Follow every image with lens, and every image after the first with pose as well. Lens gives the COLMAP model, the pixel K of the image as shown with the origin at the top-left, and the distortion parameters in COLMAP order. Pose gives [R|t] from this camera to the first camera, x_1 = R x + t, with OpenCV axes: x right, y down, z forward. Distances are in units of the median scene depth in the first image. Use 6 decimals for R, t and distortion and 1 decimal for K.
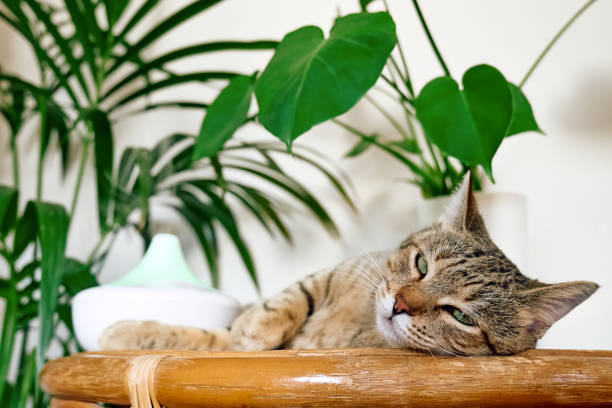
lens RADIAL K [[1424.7, 0, 306.0], [0, 1424.7, 204.0], [0, 0, 1]] dist [0.044389, 0.552649]
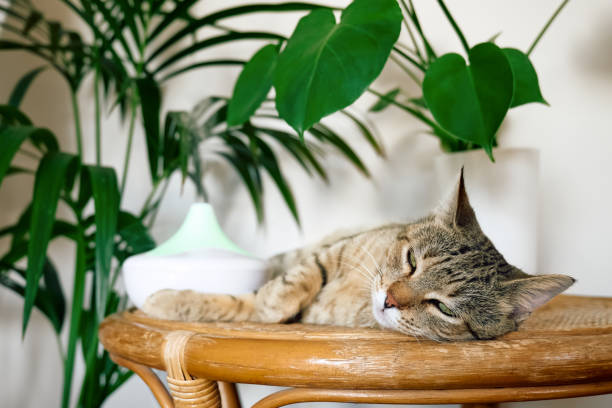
lens RADIAL K [[1424.7, 0, 306.0], [0, 1424.7, 204.0], [0, 0, 1]] dist [0.044389, 0.552649]
pose [[0.987745, -0.000682, -0.156076, 0.167819], [0.045572, 0.957676, 0.284219, -0.310610], [0.149277, -0.287848, 0.945970, -0.053045]]
